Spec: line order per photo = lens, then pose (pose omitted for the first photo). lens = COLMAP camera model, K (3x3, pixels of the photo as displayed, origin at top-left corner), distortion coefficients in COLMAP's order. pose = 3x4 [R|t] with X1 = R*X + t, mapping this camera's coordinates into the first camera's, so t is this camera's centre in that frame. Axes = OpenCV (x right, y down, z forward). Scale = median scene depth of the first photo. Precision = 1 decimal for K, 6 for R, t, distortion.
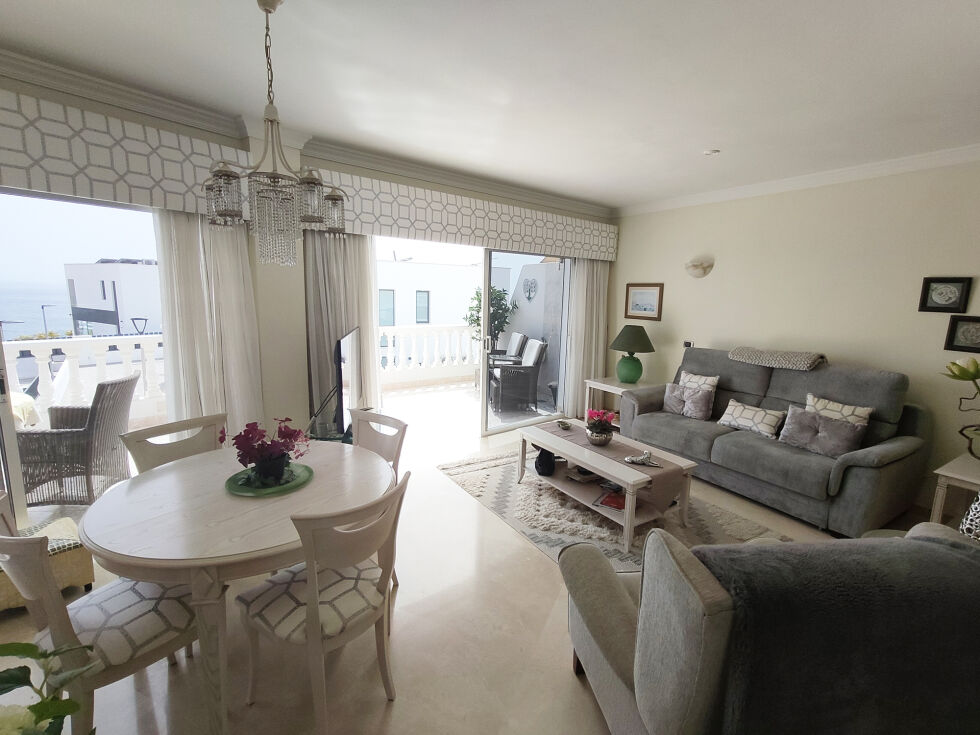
lens RADIAL K [[456.3, 0, 493.4], [0, 456.3, 366.9], [0, 0, 1]] dist [0.004280, 0.000848]
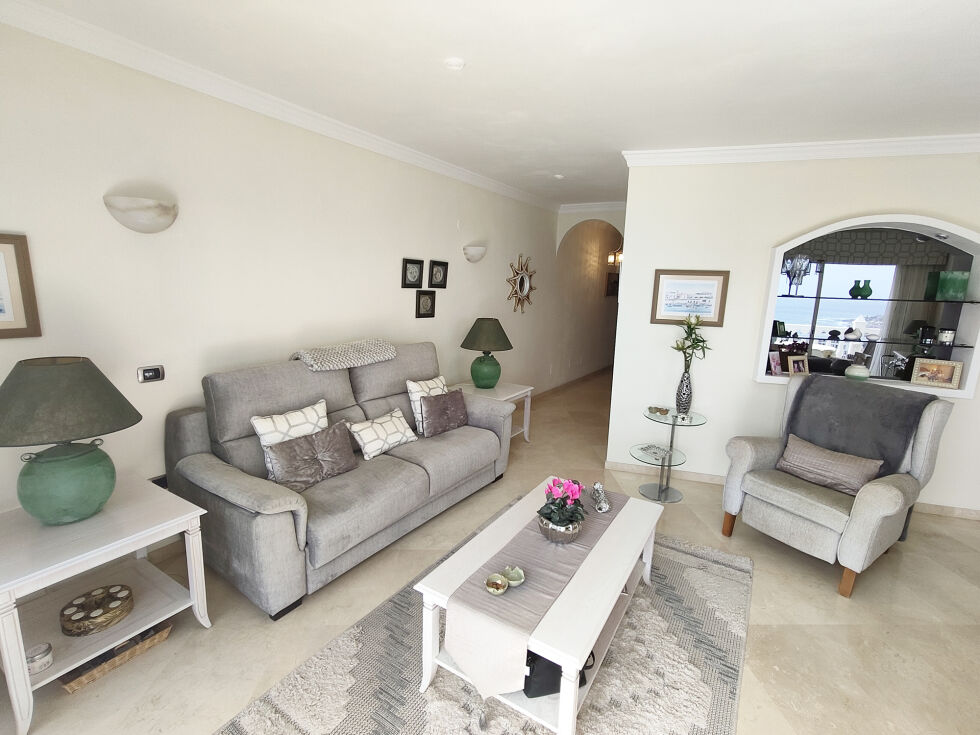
lens RADIAL K [[456.3, 0, 490.5], [0, 456.3, 372.2], [0, 0, 1]] dist [0.004280, 0.000848]
pose [[-0.413341, -0.208014, 0.886498, -0.157191], [0.115042, 0.953827, 0.277452, -0.150775], [-0.903280, 0.216667, -0.370325, 0.903804]]
